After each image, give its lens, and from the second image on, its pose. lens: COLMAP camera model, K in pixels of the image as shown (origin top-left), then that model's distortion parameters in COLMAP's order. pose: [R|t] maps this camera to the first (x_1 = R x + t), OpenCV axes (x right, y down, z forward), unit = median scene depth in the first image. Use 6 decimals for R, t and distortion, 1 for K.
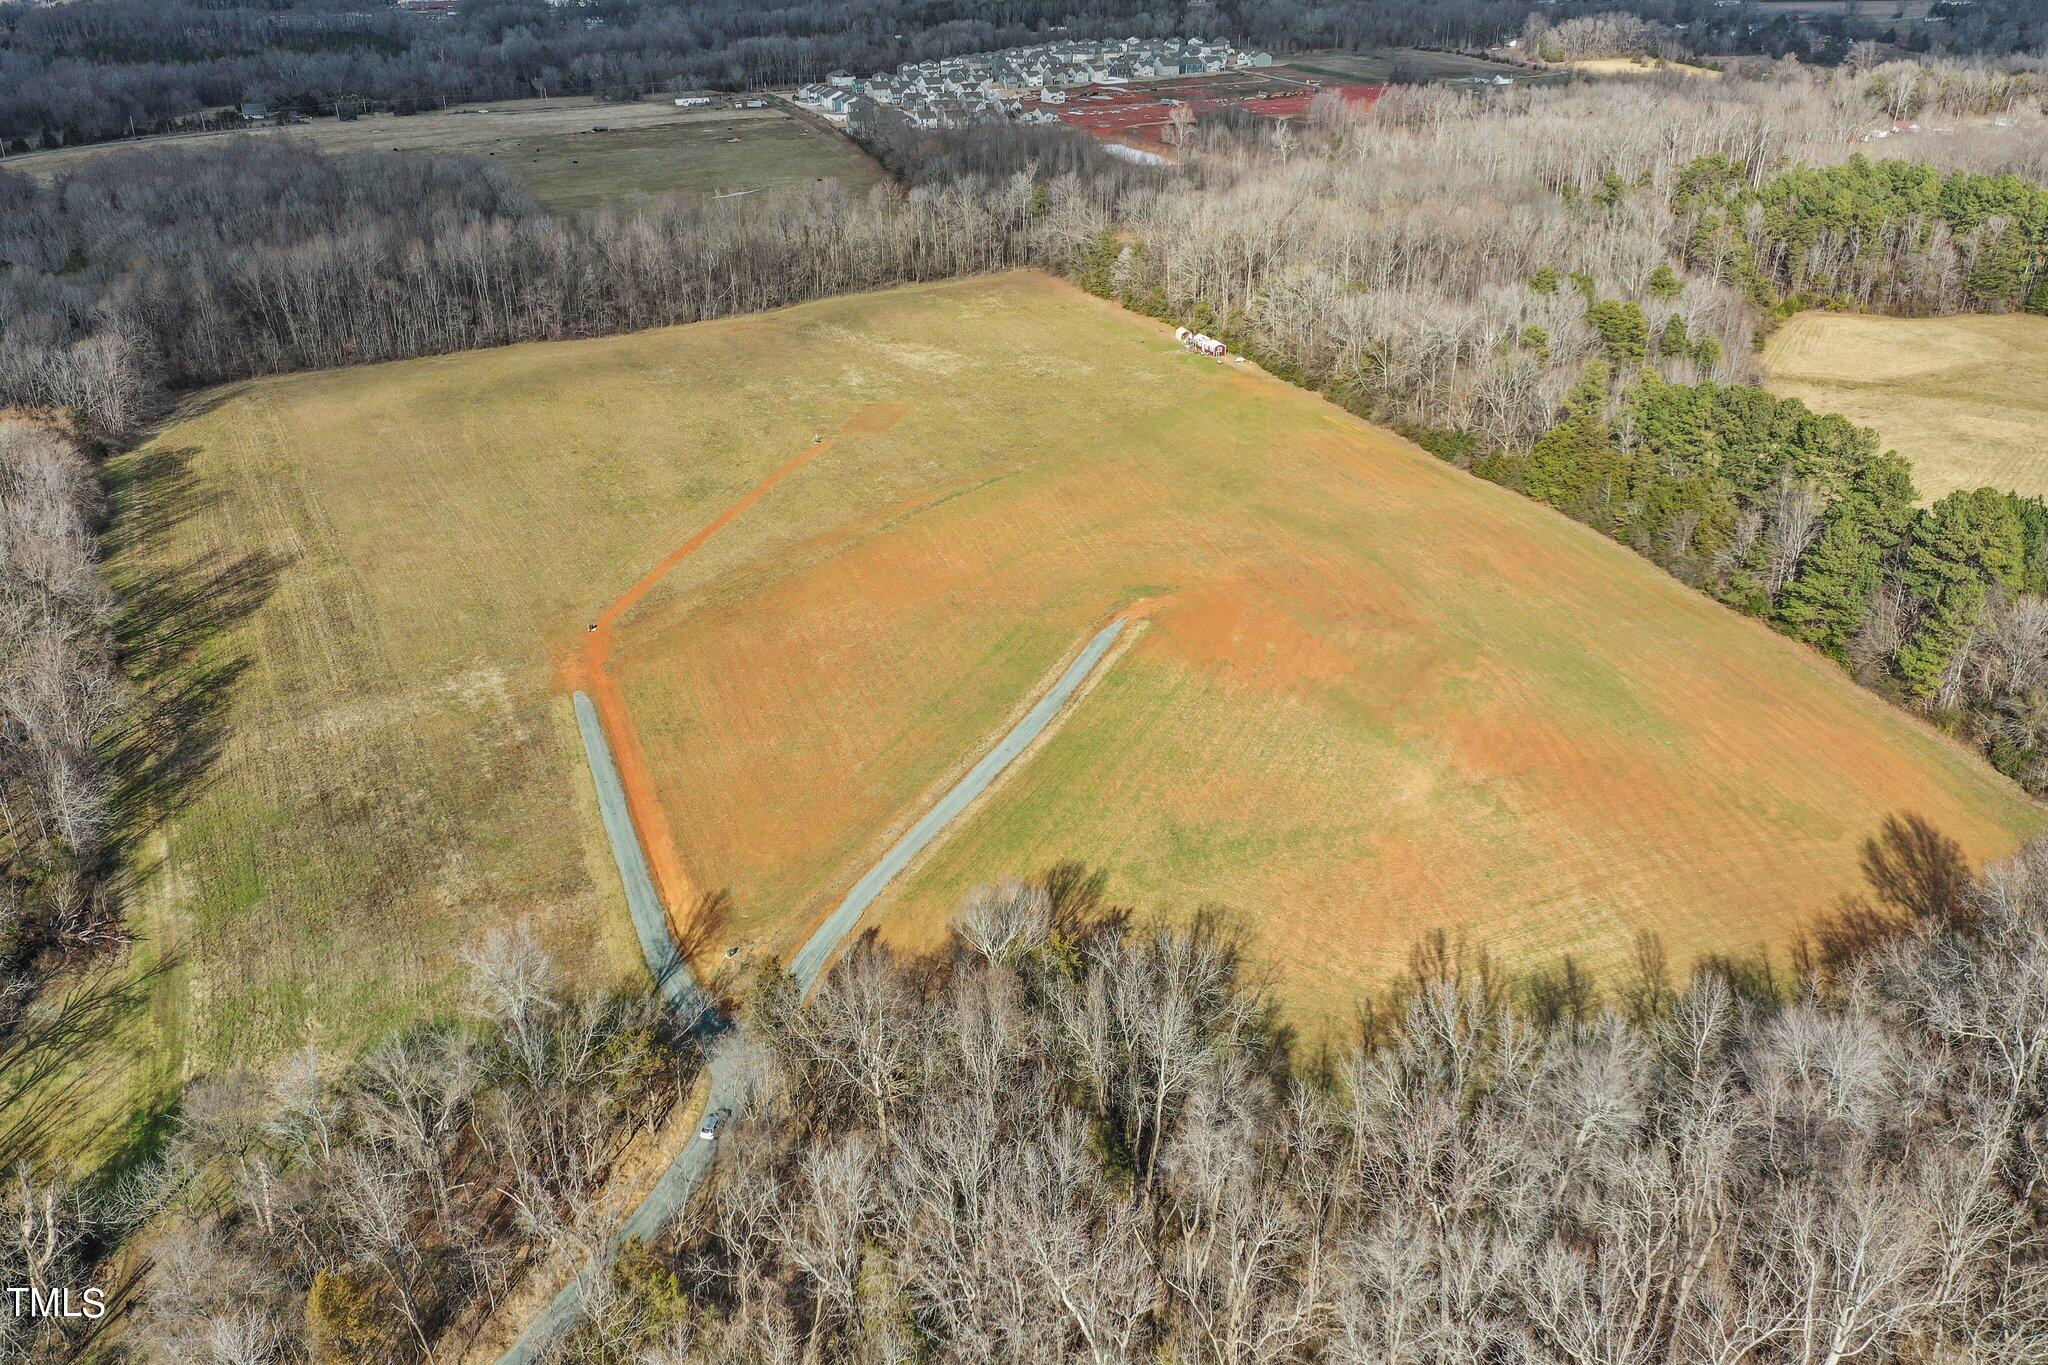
lens RADIAL K [[1611.0, 0, 1024.6], [0, 1611.0, 682.1], [0, 0, 1]] dist [-0.009496, 0.003102]
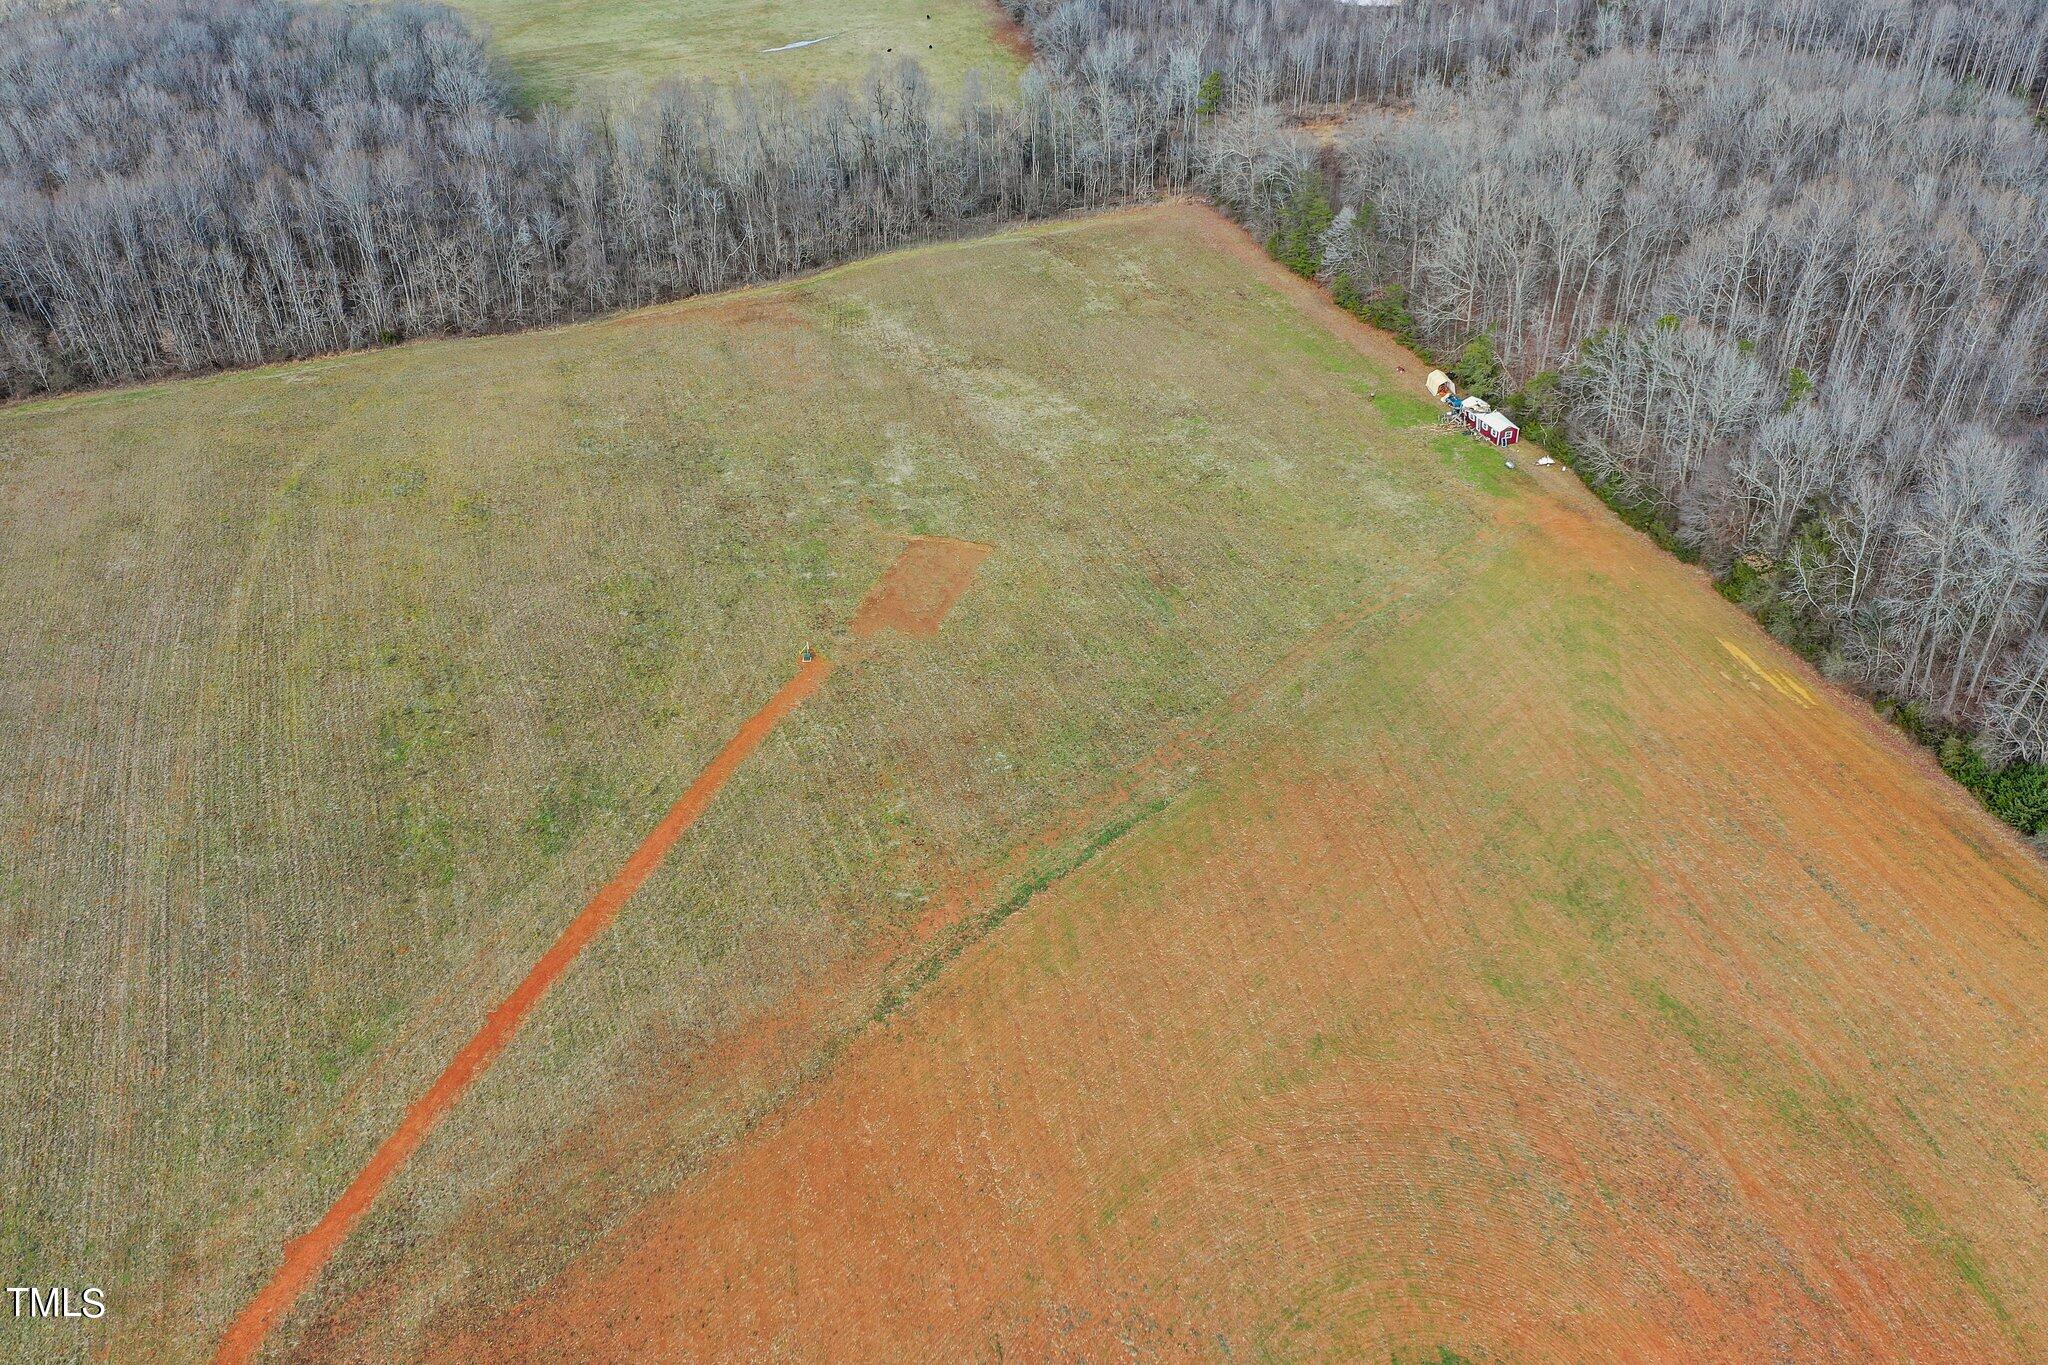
lens RADIAL K [[1611.0, 0, 1018.6], [0, 1611.0, 673.1], [0, 0, 1]] dist [-0.009496, 0.003102]
pose [[0.995794, 0.049456, -0.077125, -0.009038], [-0.038916, 0.990402, 0.132624, -0.184203], [0.082943, -0.129065, 0.988161, 0.369242]]
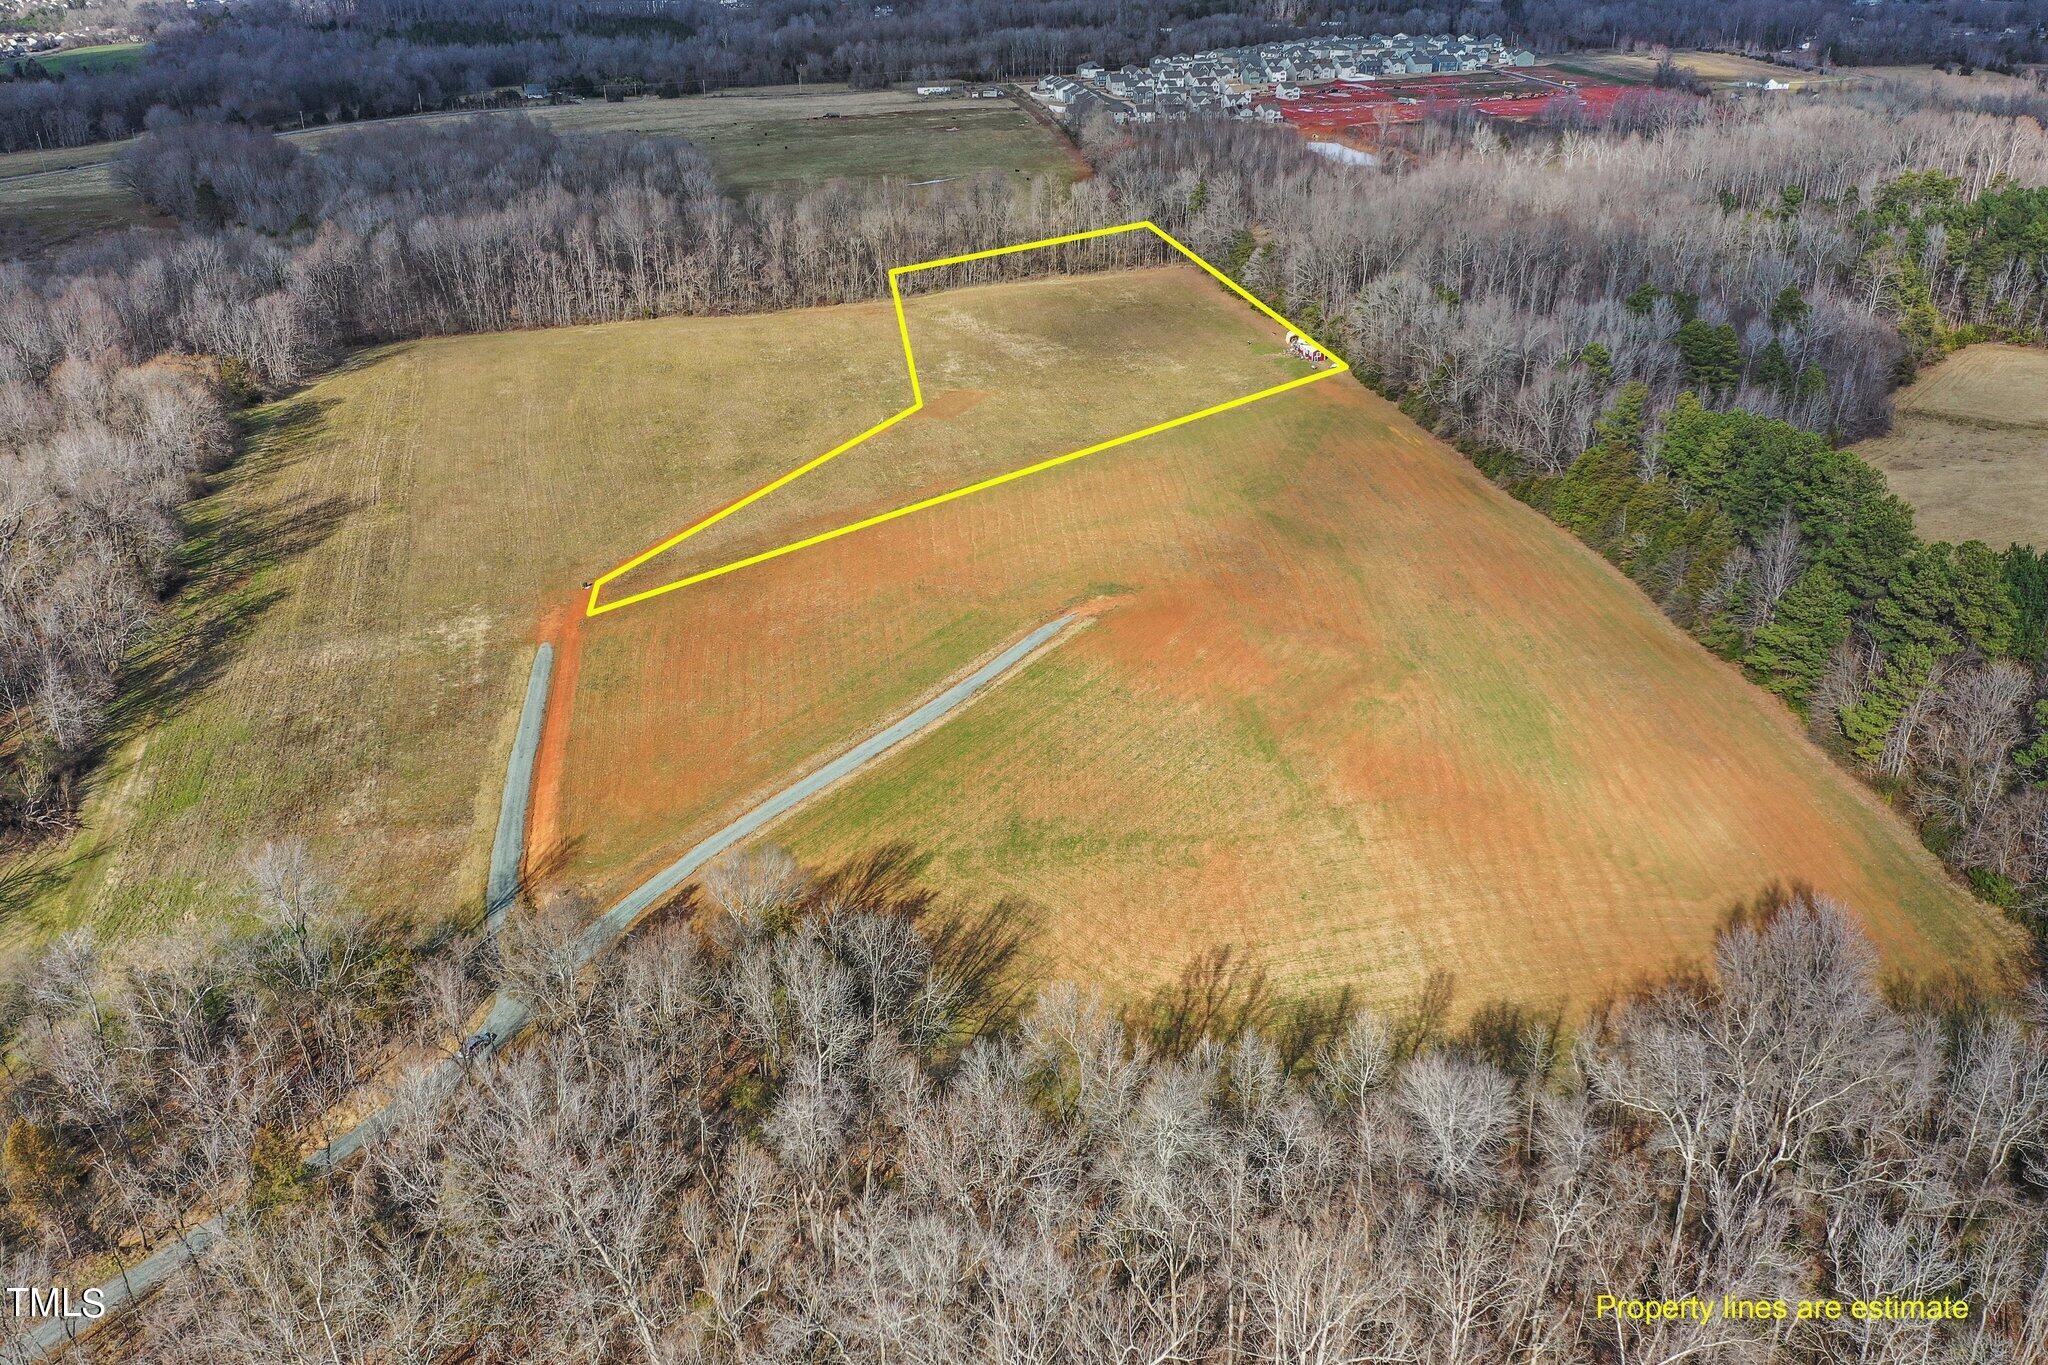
lens RADIAL K [[1611.0, 0, 1023.6], [0, 1611.0, 684.9], [0, 0, 1]] dist [-0.009496, 0.003102]
pose [[0.981822, 0.082514, -0.170932, 0.124334], [-0.081477, 0.996589, 0.013083, -0.003603], [0.171428, 0.001082, 0.985196, 0.001360]]
